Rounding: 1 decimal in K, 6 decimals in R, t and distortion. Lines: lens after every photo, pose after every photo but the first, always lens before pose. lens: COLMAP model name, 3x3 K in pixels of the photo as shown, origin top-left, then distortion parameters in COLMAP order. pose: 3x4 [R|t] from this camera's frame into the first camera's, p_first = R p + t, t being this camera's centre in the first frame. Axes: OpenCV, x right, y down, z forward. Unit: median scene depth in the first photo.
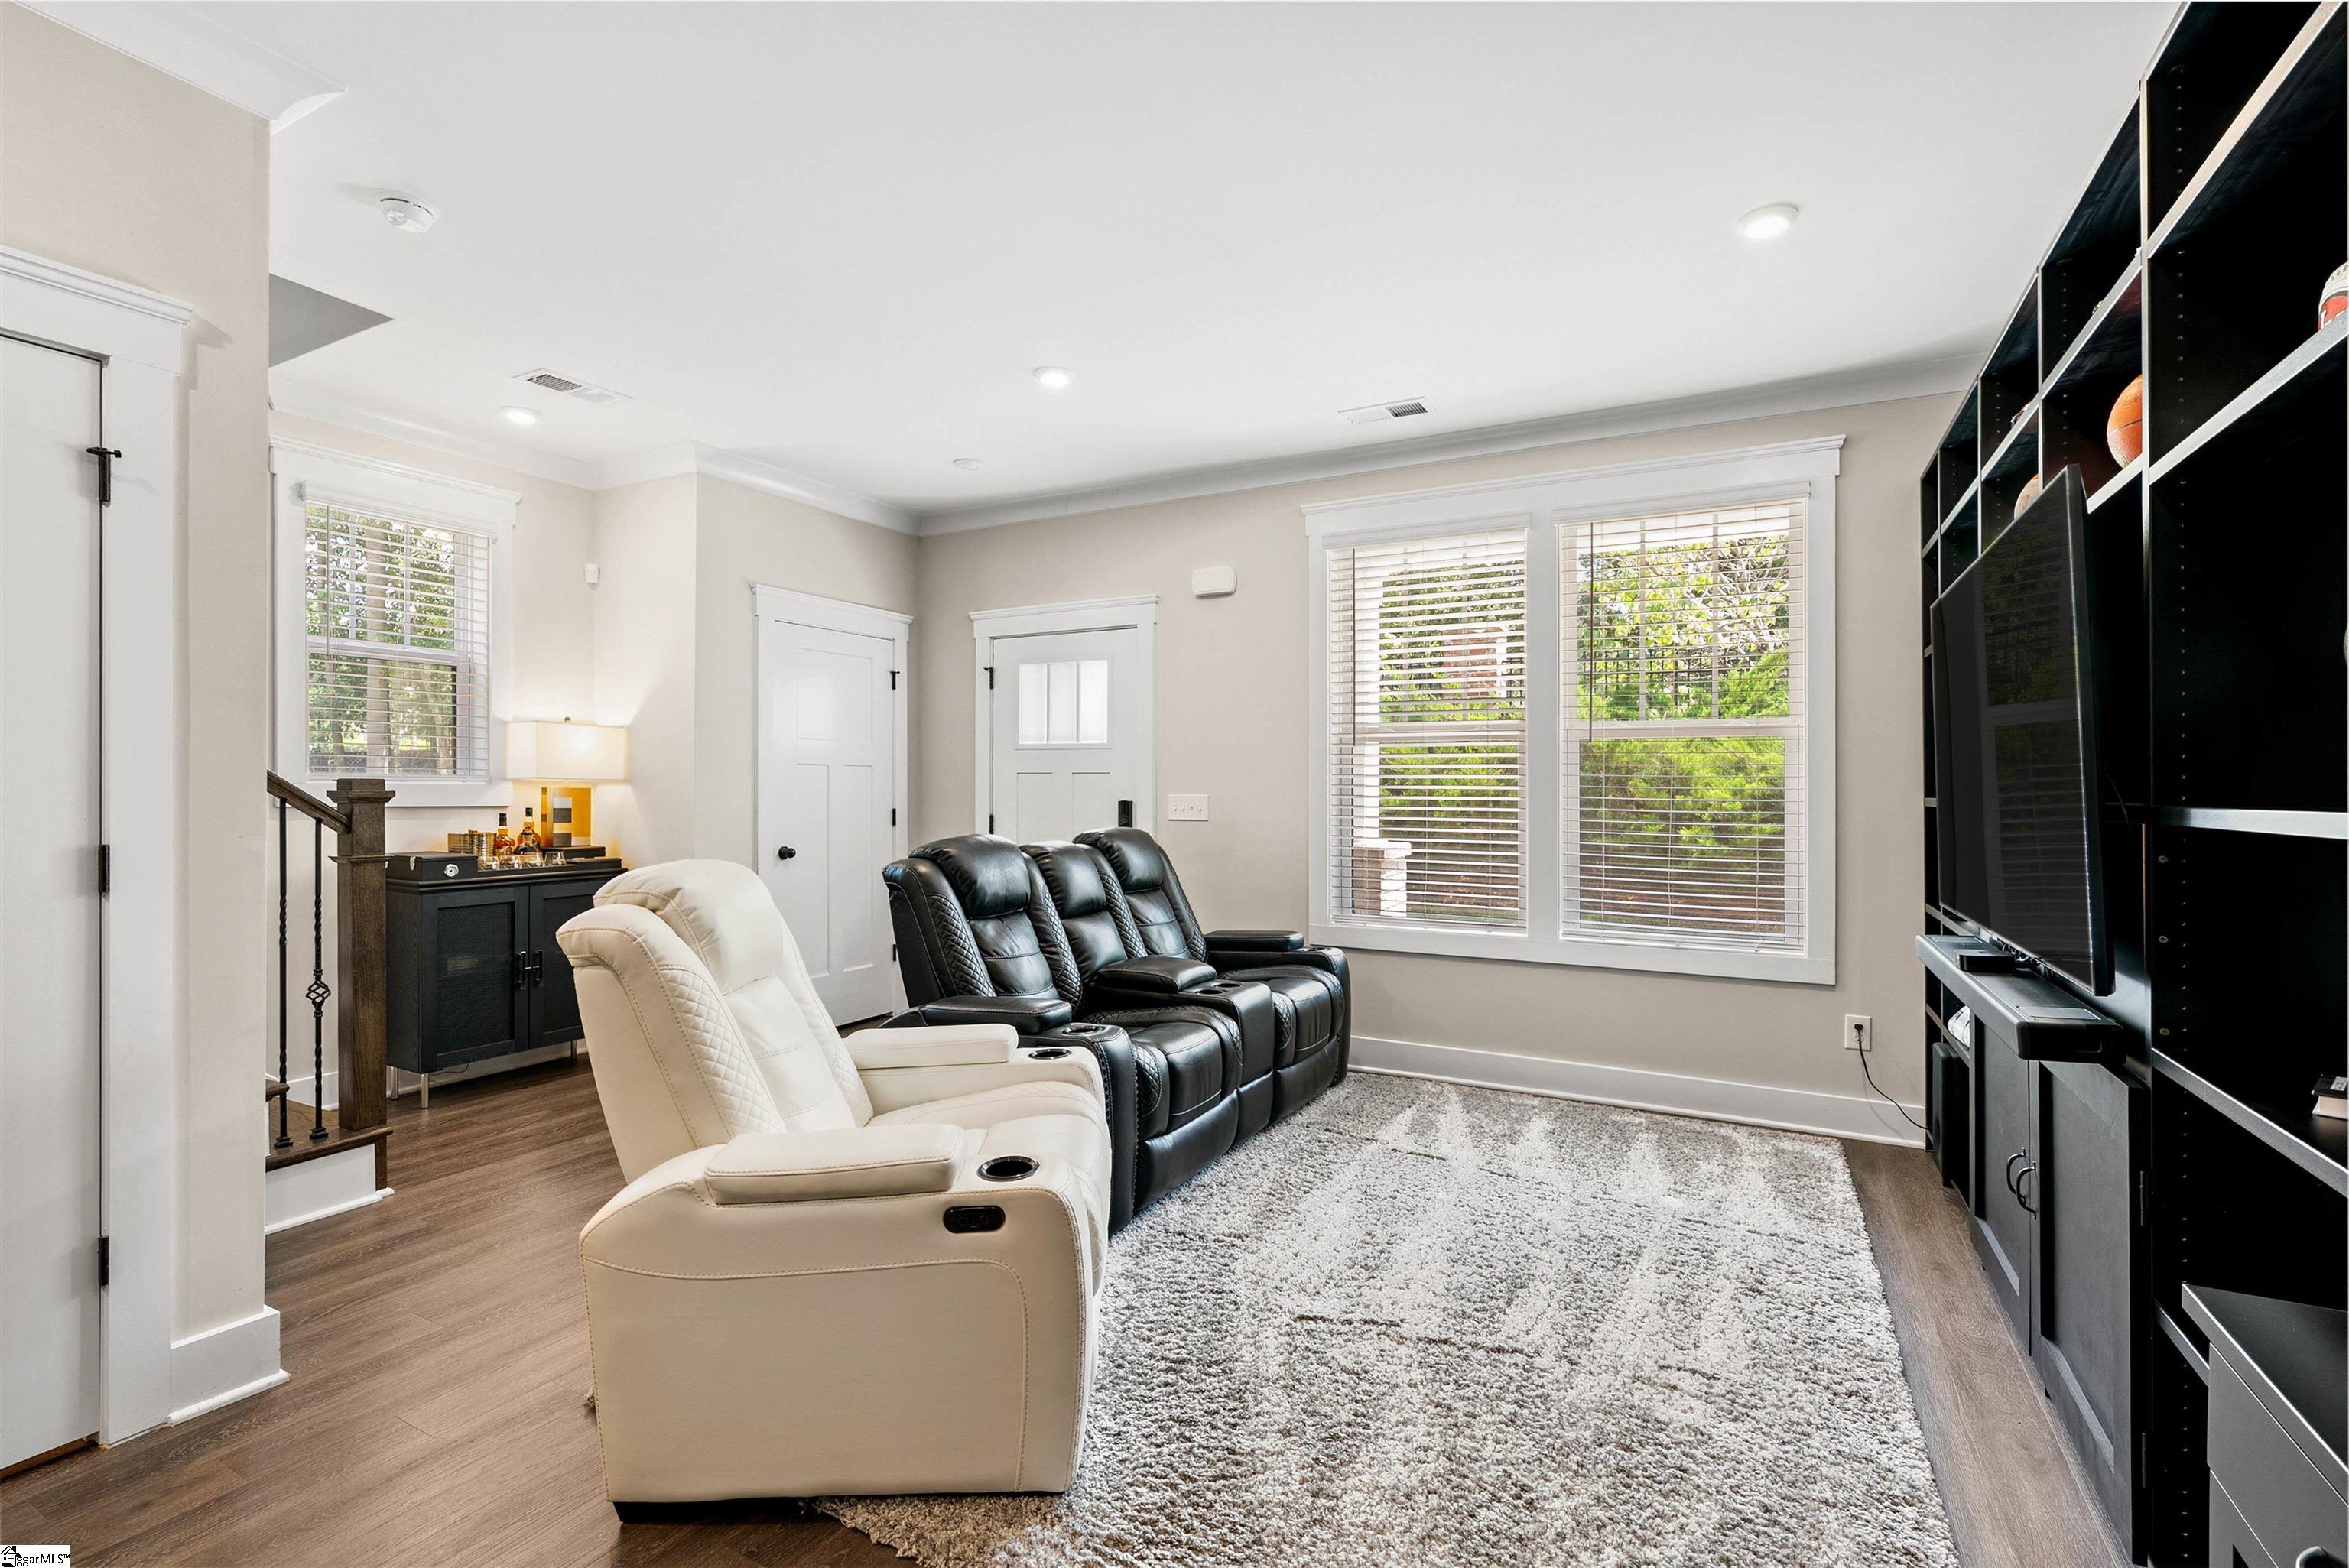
lens RADIAL K [[1072.6, 0, 1186.9], [0, 1072.6, 784.7], [0, 0, 1]] dist [-0.015393, 0.005919]
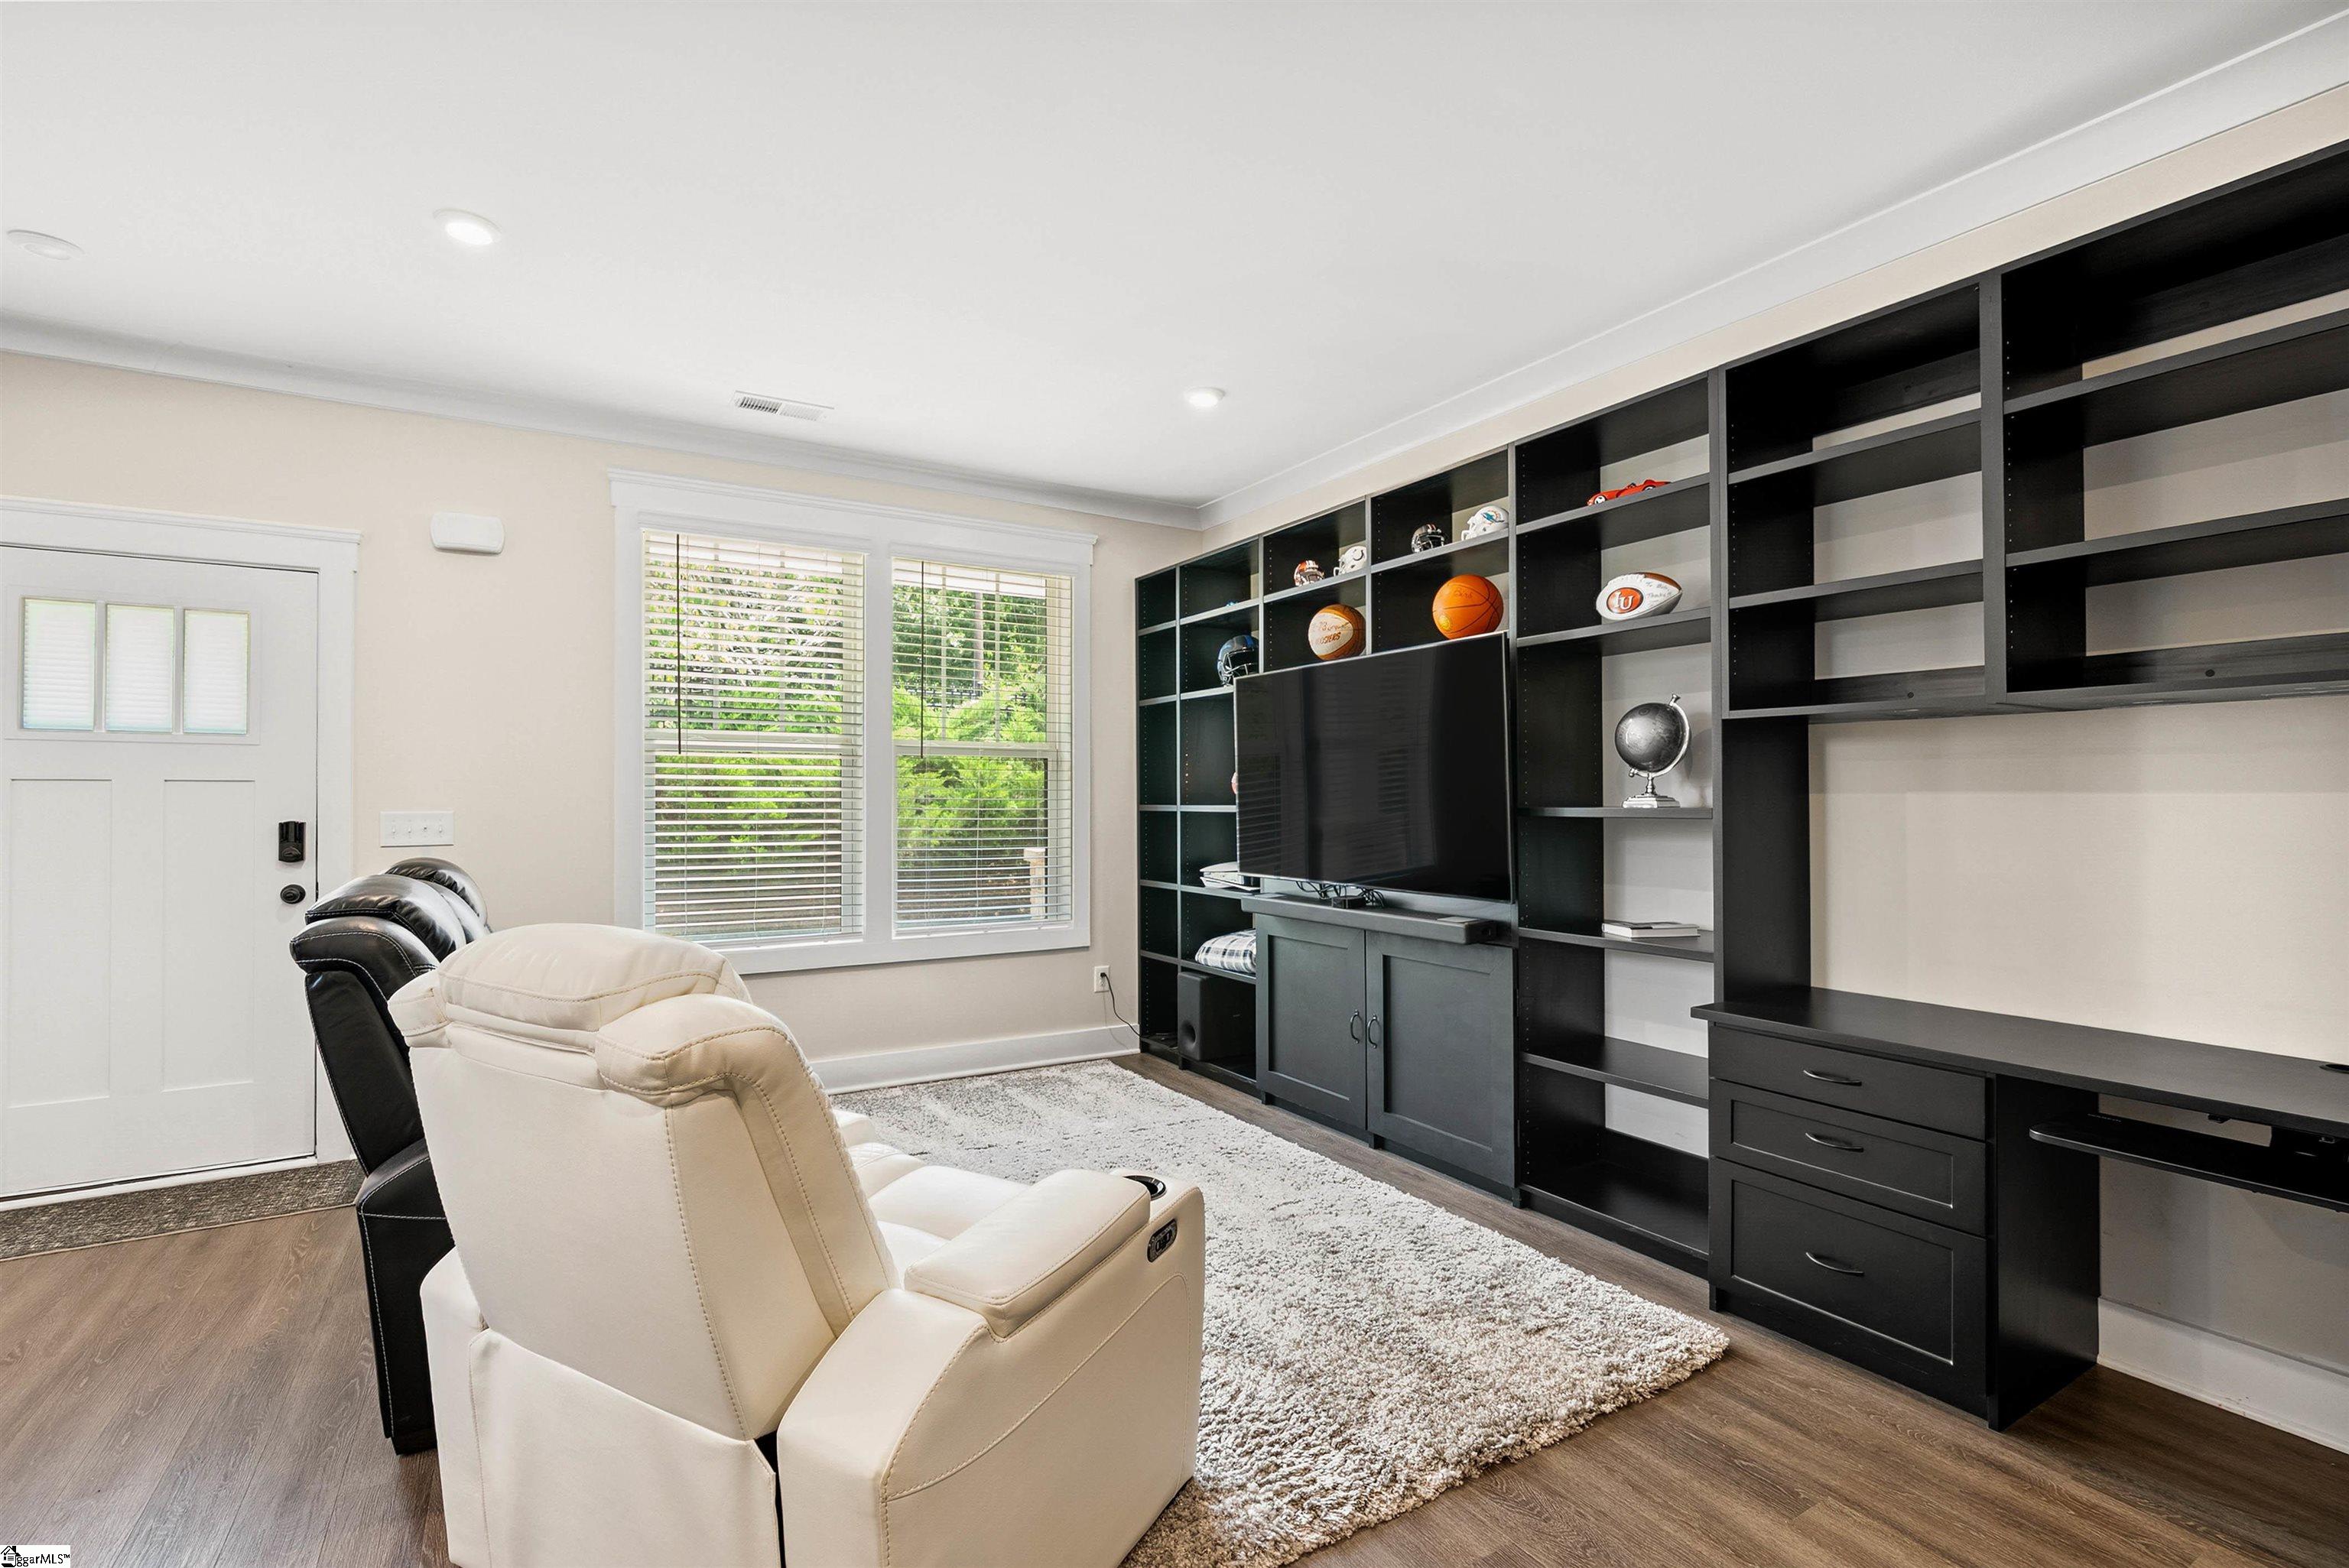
lens RADIAL K [[1072.6, 0, 1181.5], [0, 1072.6, 789.7], [0, 0, 1]] dist [-0.015393, 0.005919]
pose [[0.501413, 0.001203, 0.865207, -0.533476], [0.002346, 0.999993, -0.002750, -0.003719], [-0.865205, 0.003409, 0.501407, 0.248491]]
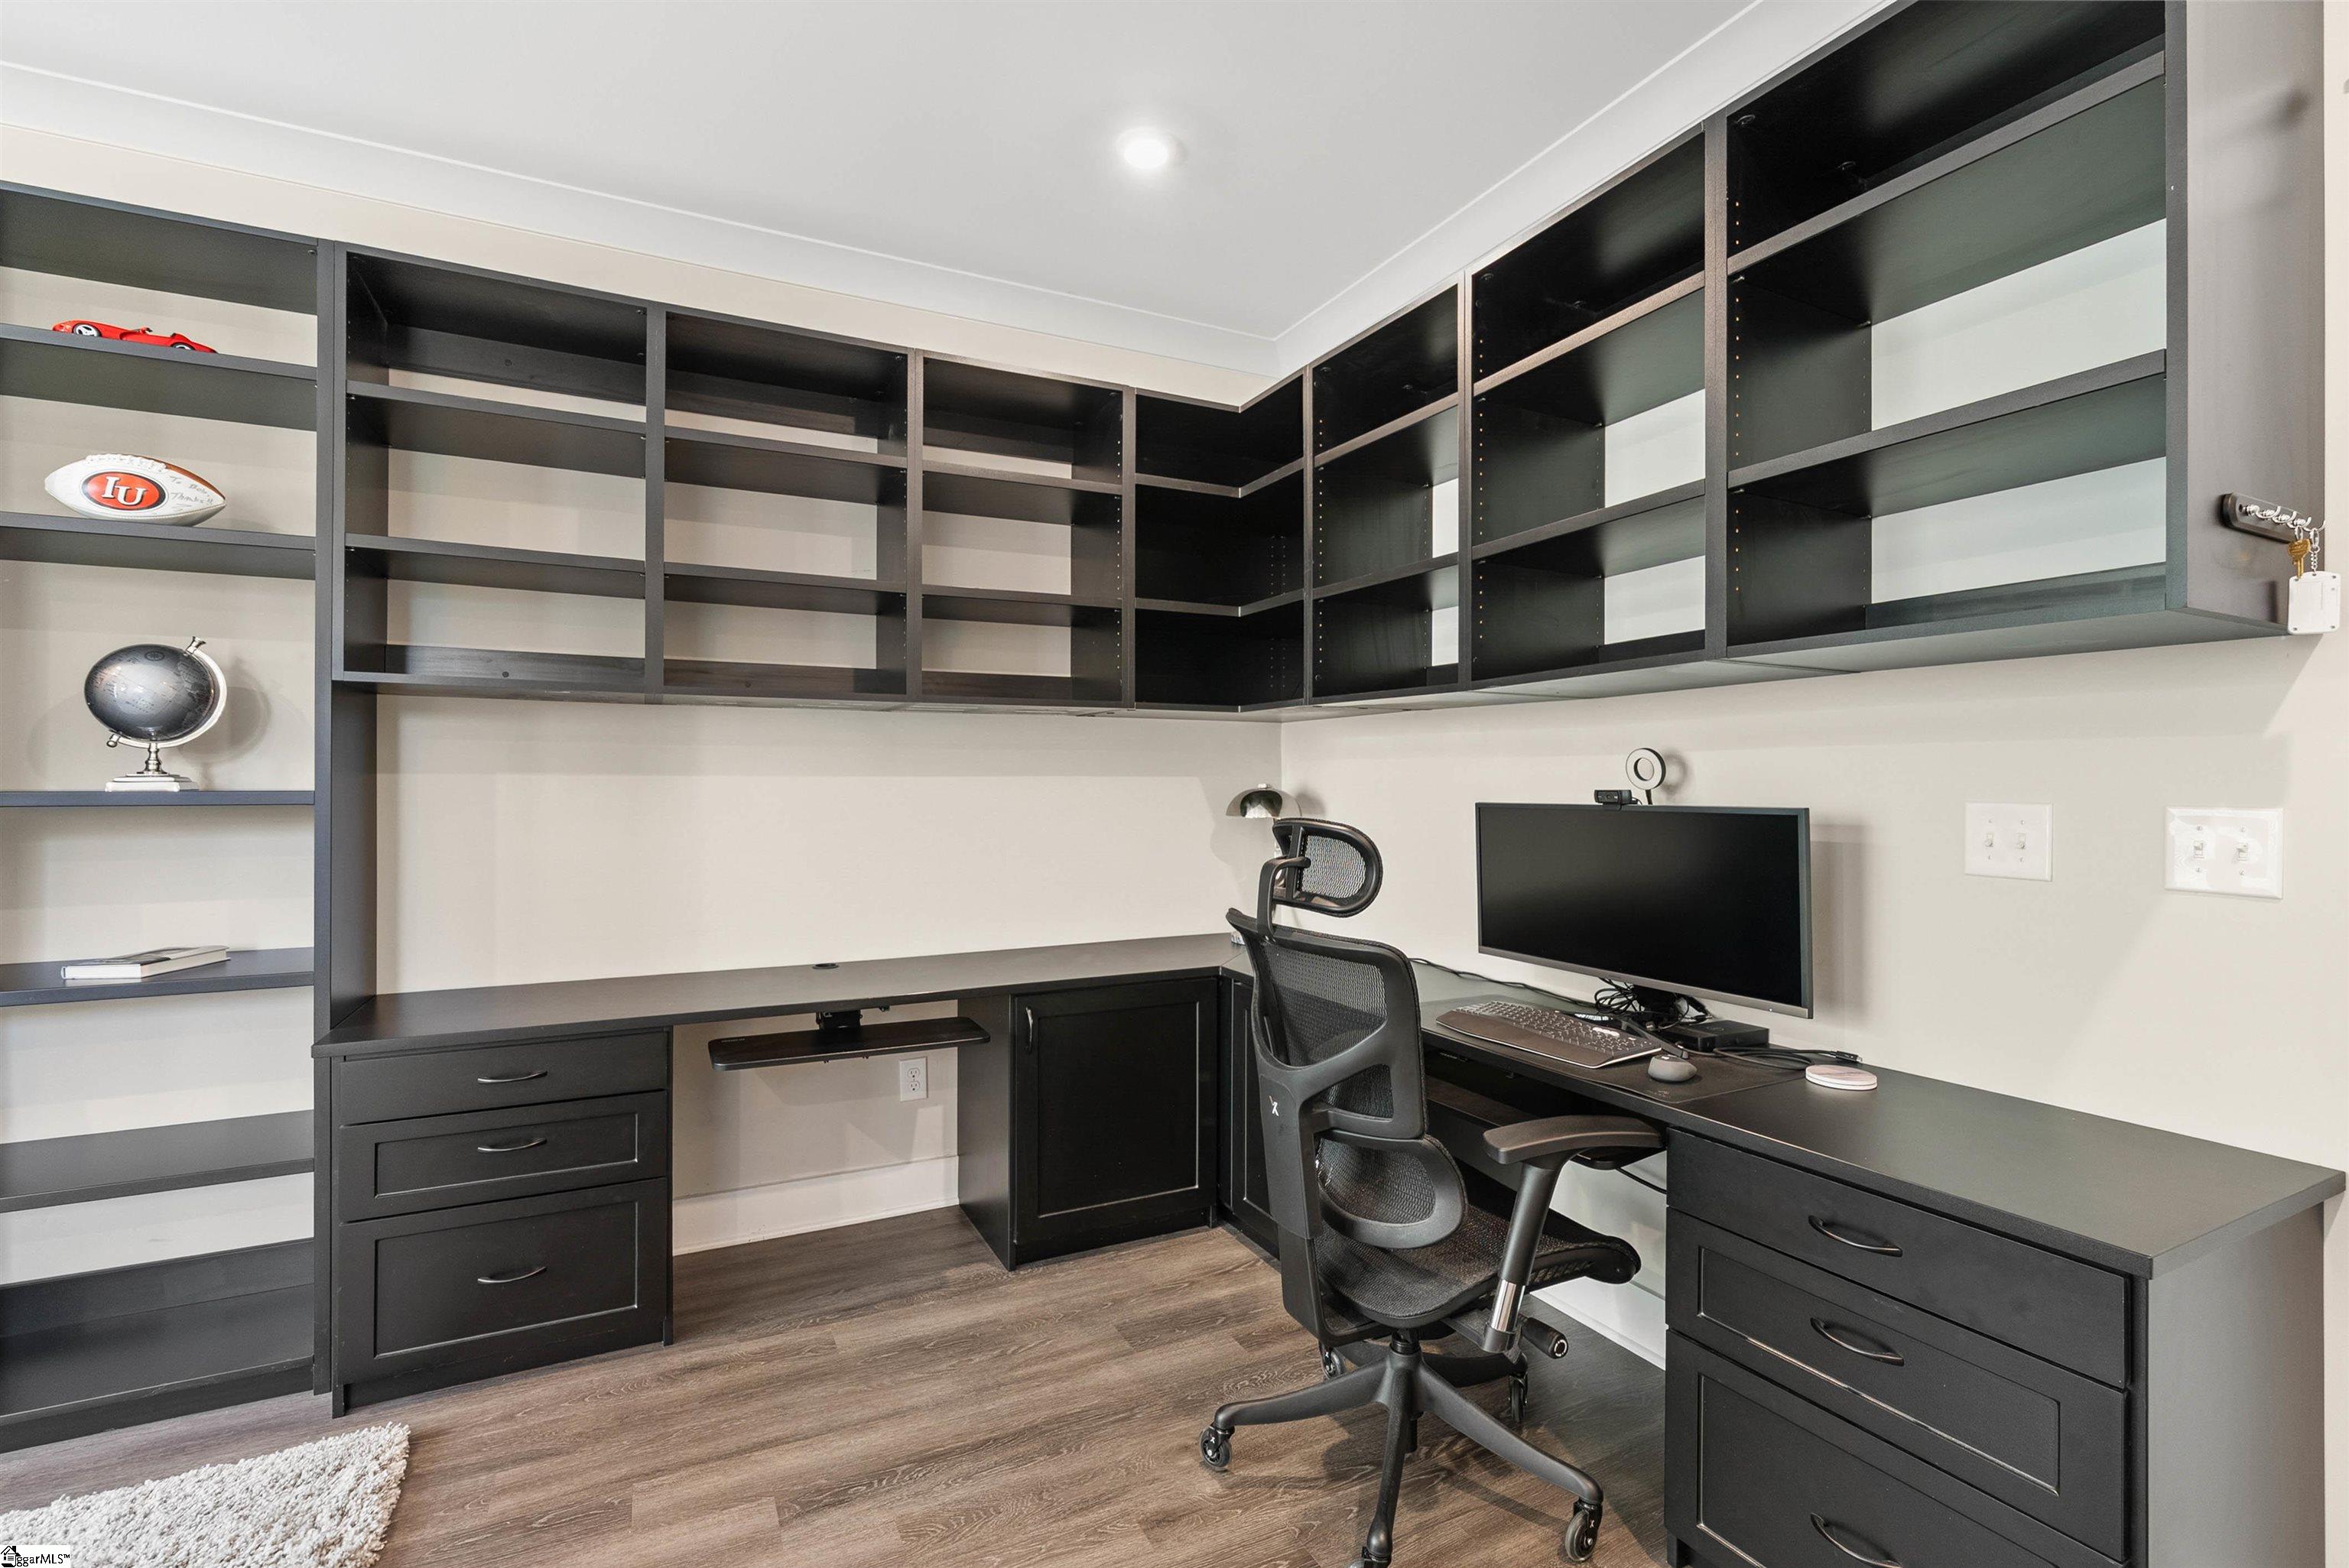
lens RADIAL K [[1072.6, 0, 1175.8], [0, 1072.6, 775.4], [0, 0, 1]] dist [-0.015393, 0.005919]
pose [[-0.827991, -0.003912, 0.560727, -0.430354], [-0.006973, 0.999970, -0.003321, -0.002003], [-0.560698, -0.006660, -0.827994, 0.515702]]
